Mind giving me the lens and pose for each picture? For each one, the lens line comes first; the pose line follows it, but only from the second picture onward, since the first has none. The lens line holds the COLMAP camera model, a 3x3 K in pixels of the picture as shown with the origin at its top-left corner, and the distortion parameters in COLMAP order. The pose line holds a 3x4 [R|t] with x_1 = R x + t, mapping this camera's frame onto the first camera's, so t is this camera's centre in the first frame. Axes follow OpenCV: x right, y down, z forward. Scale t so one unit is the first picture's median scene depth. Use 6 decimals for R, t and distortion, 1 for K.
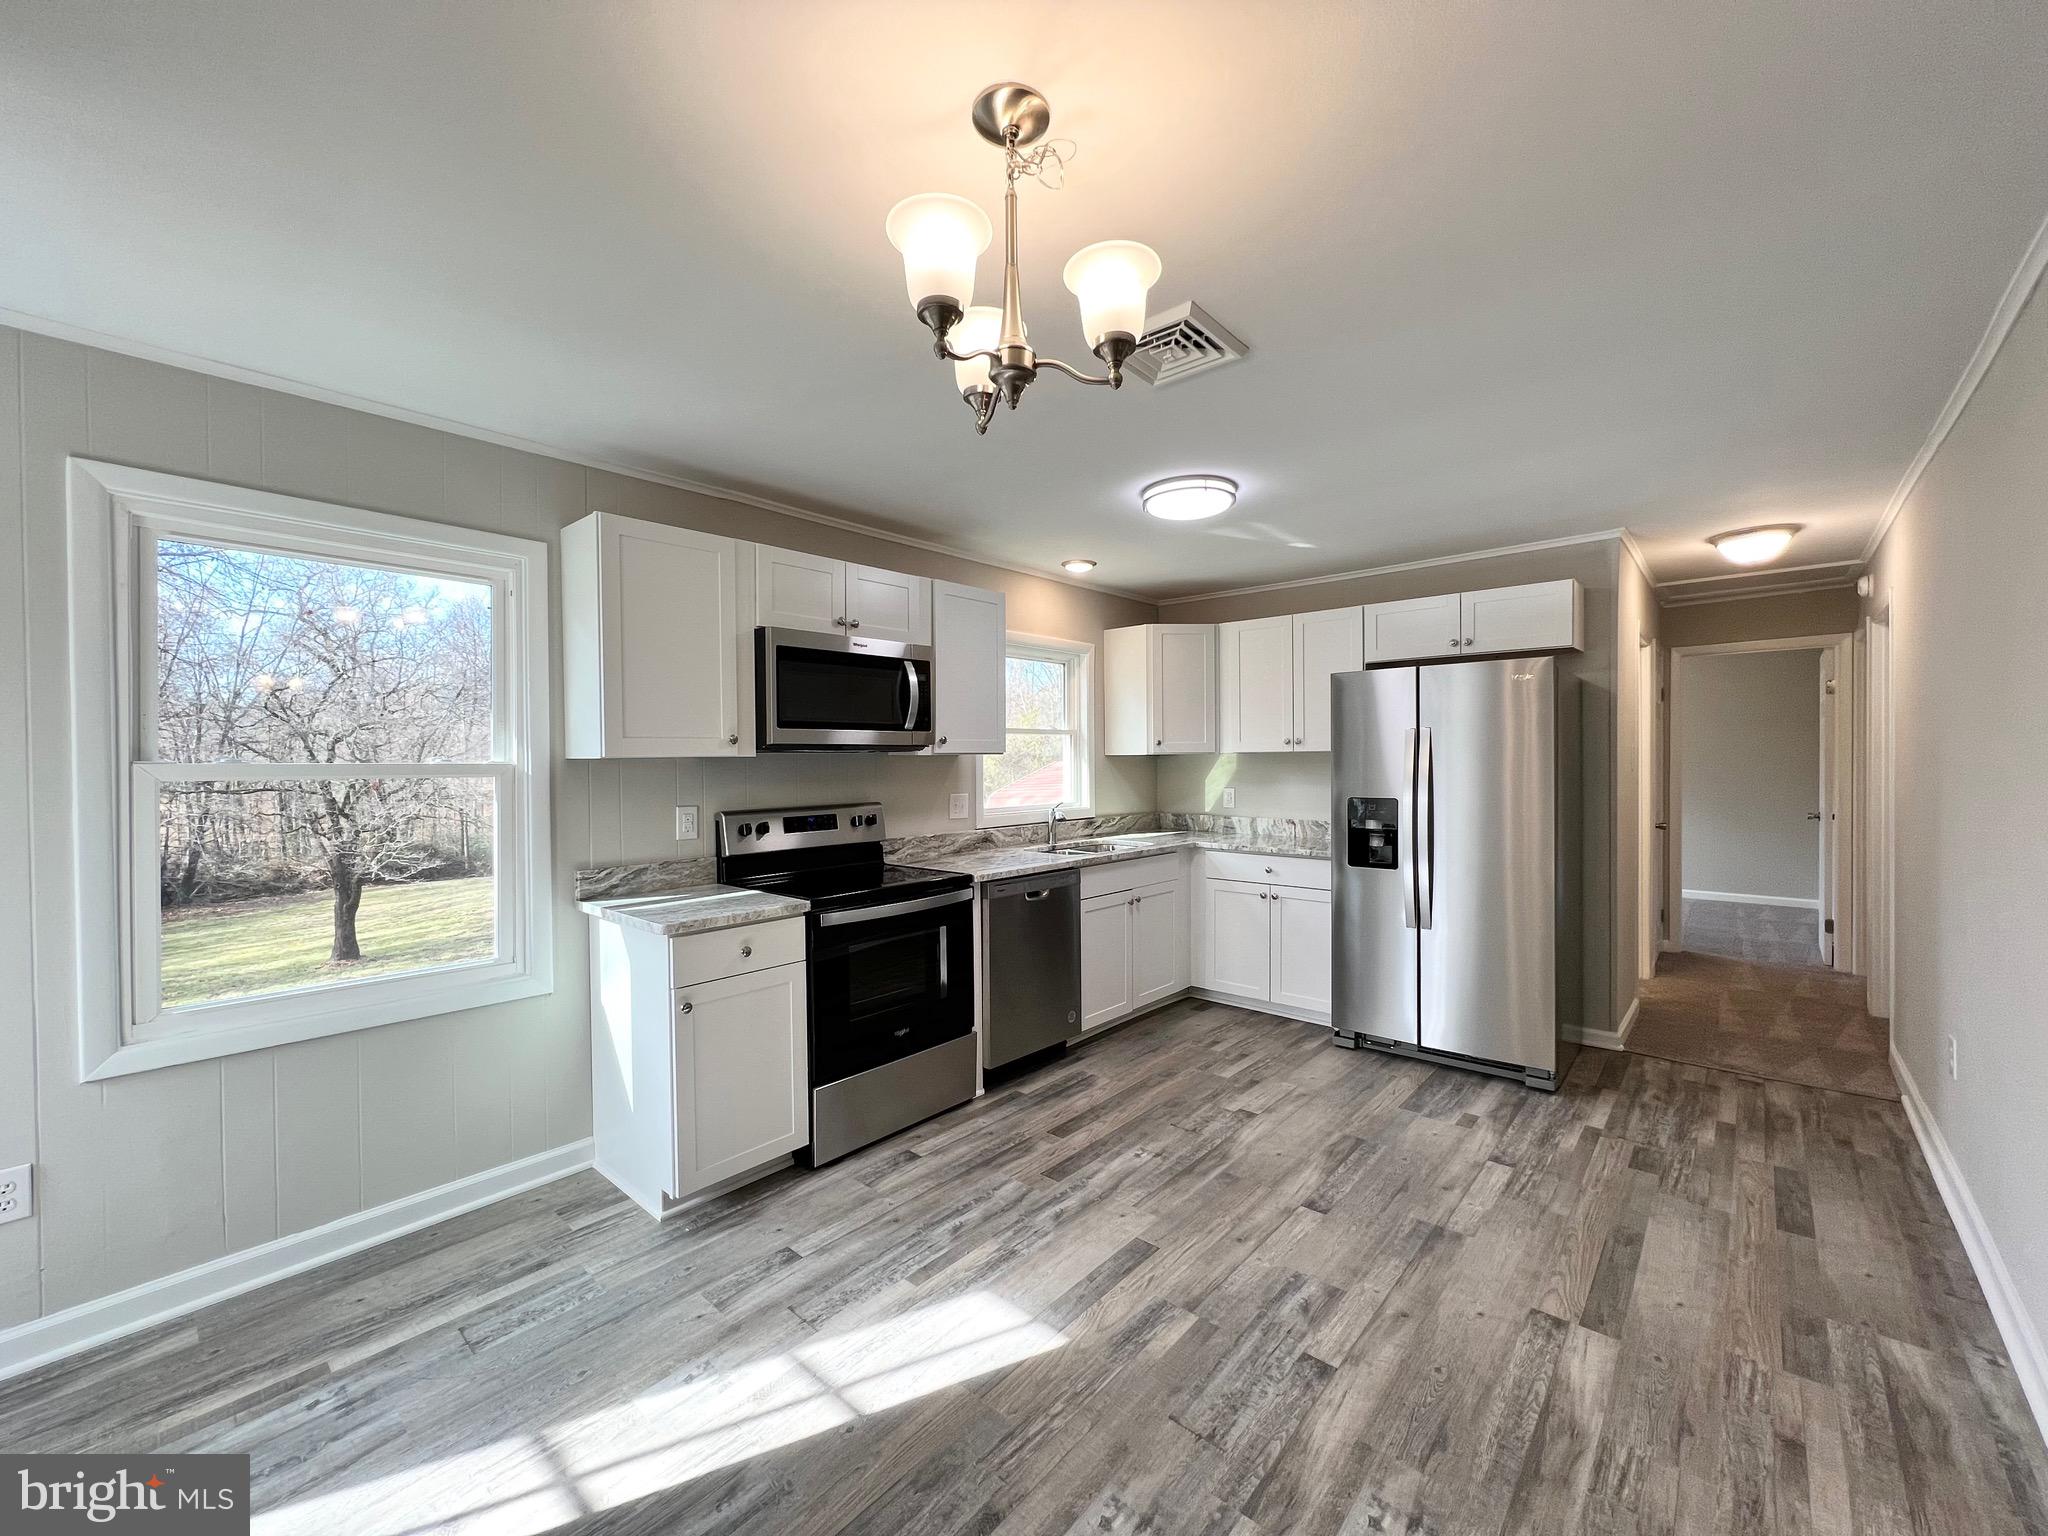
lens RADIAL K [[819.5, 0, 1021.5], [0, 819.5, 768.0], [0, 0, 1]] dist [-0.001699, 0.001088]
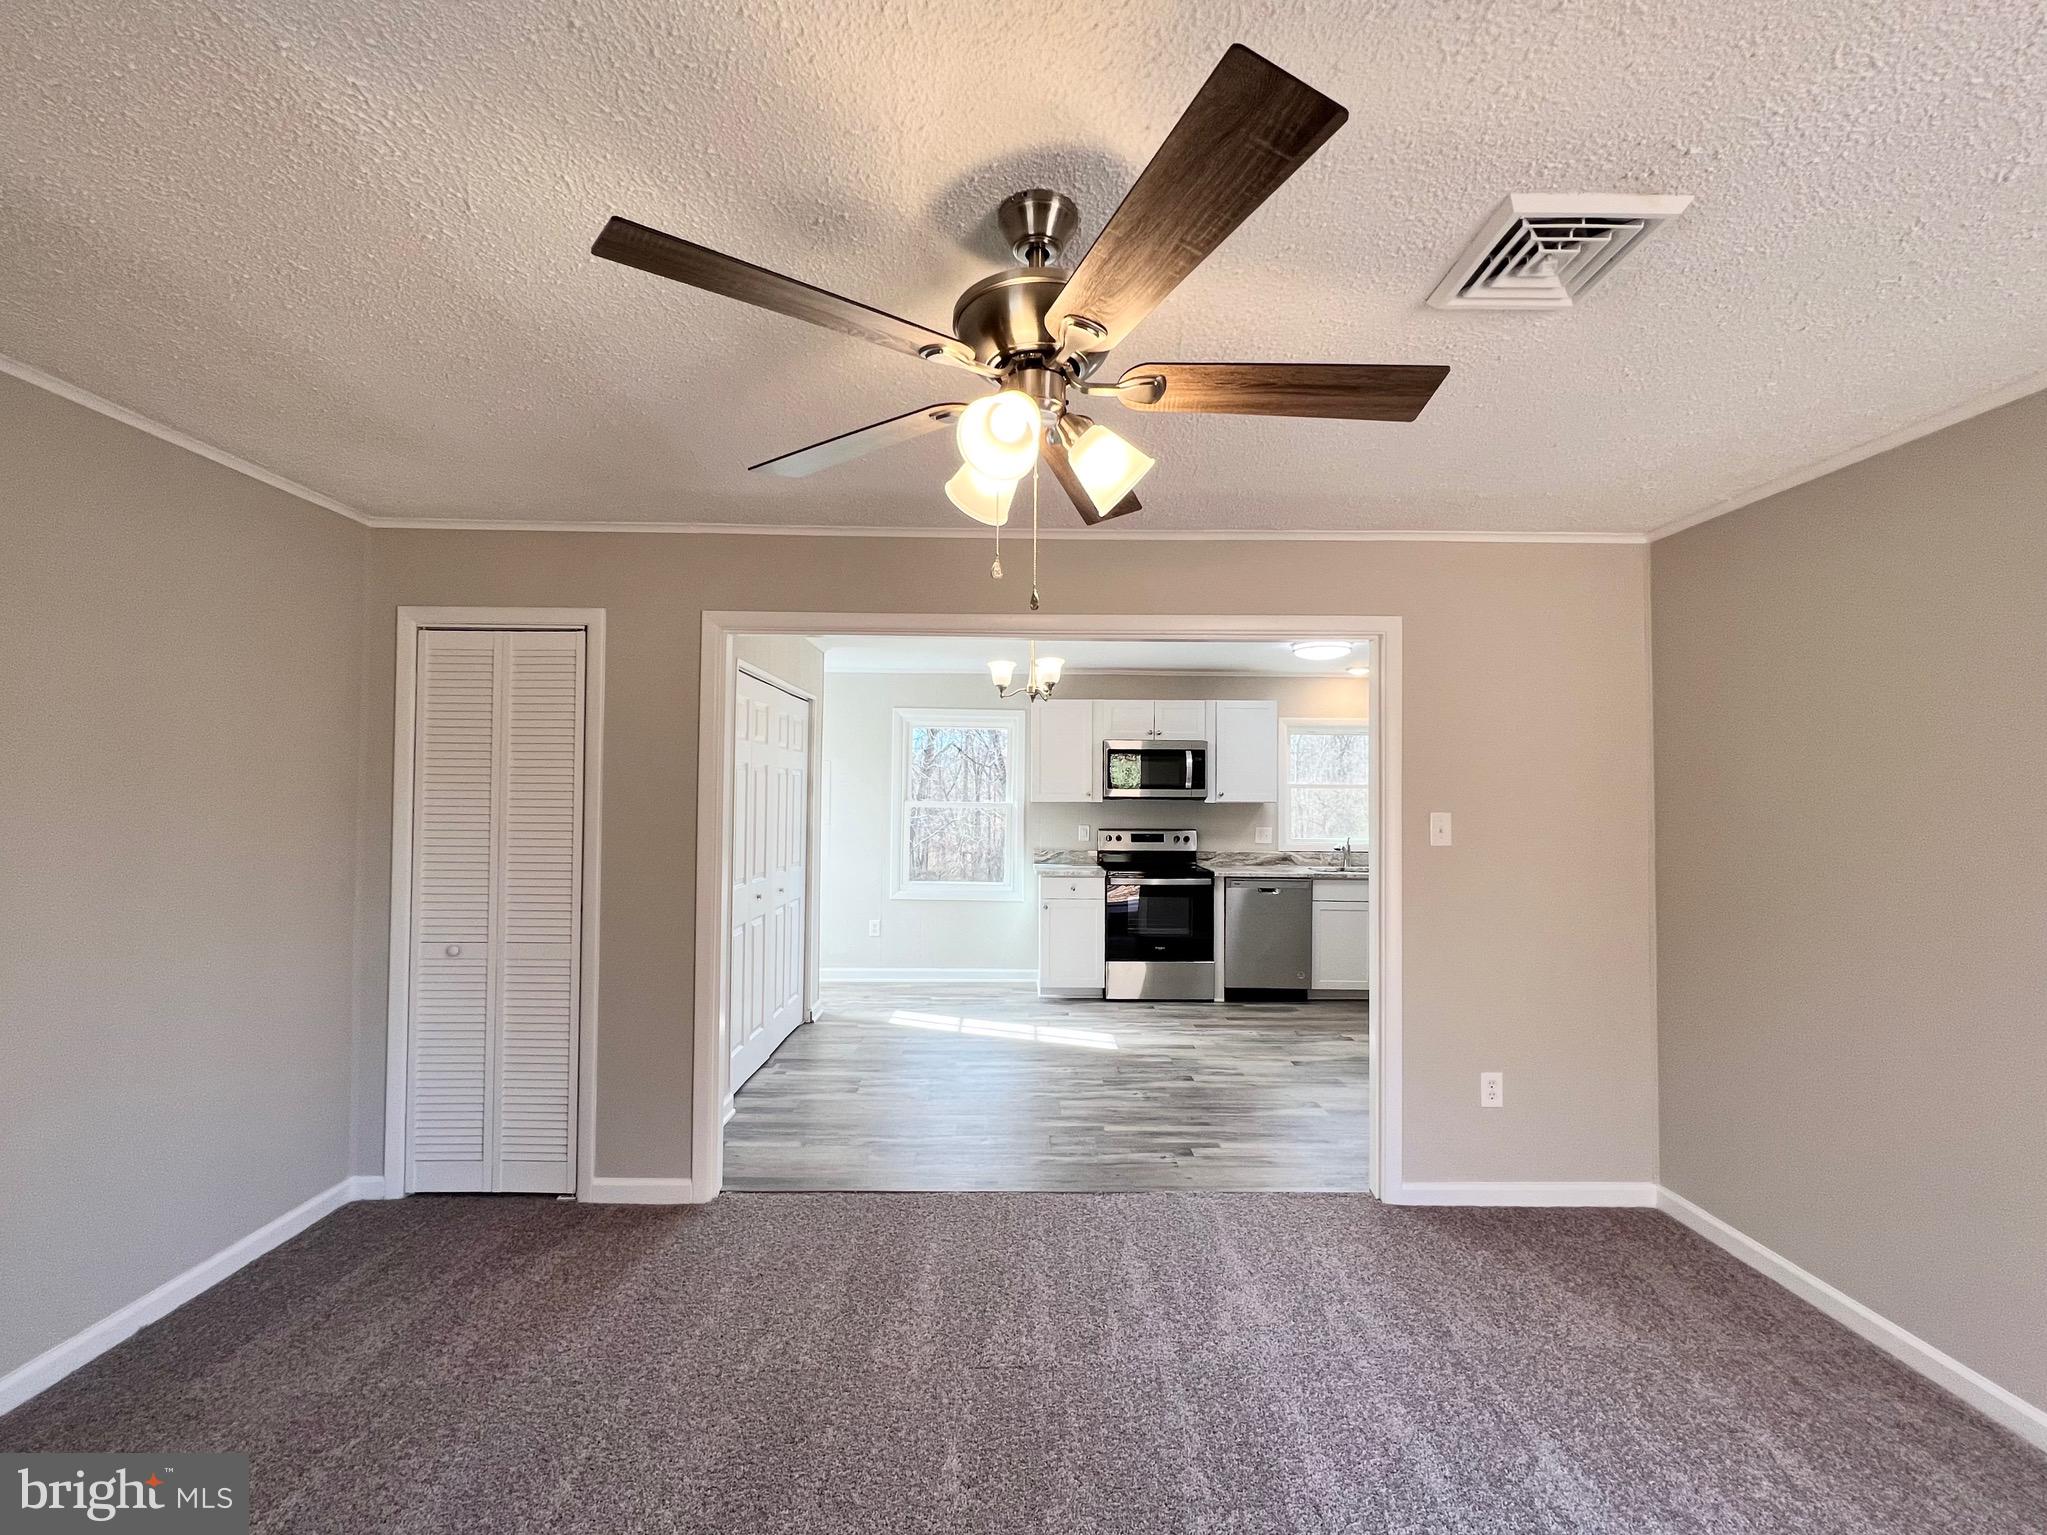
lens RADIAL K [[854.4, 0, 1022.1], [0, 854.4, 768.8], [0, 0, 1]] dist [-0.003417, 0.000985]
pose [[0.676750, -0.004251, -0.736200, 1.083410], [-0.024166, 0.999316, -0.027984, -0.031525], [0.735816, 0.036729, 0.676185, -0.589258]]
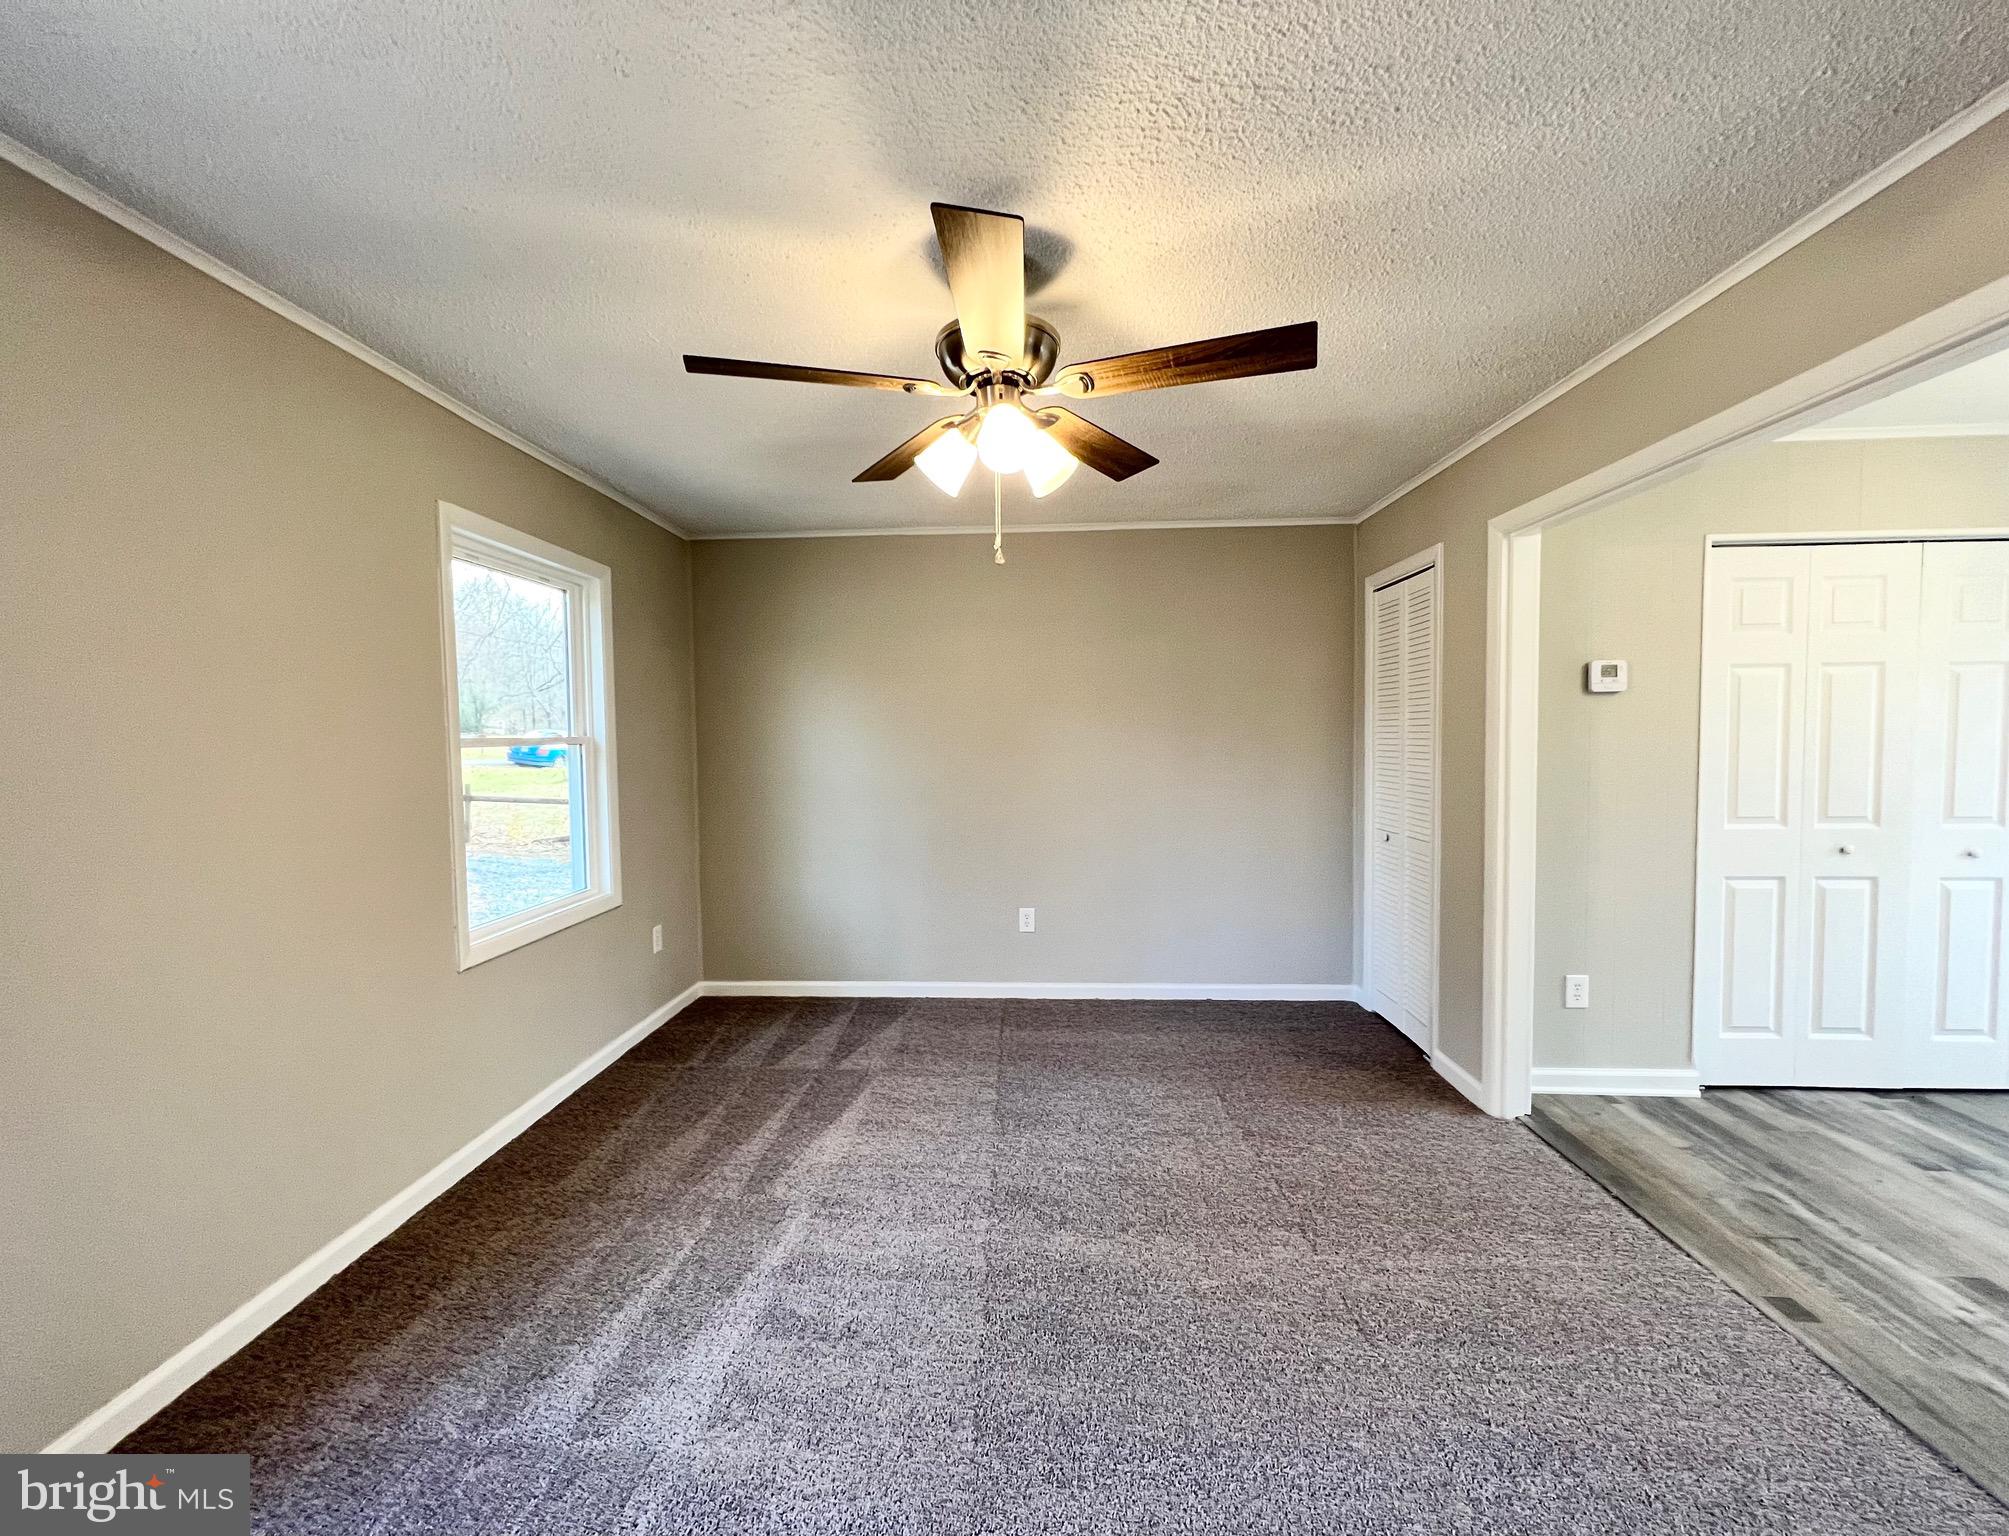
lens RADIAL K [[819.3, 0, 984.2], [0, 819.3, 769.6], [0, 0, 1]] dist [-0.002655, 0.000442]
pose [[-0.785709, 0.048236, -0.616713, 1.137317], [0.015592, 0.998183, 0.058208, -0.014734], [0.618400, 0.036118, -0.785033, 0.195926]]
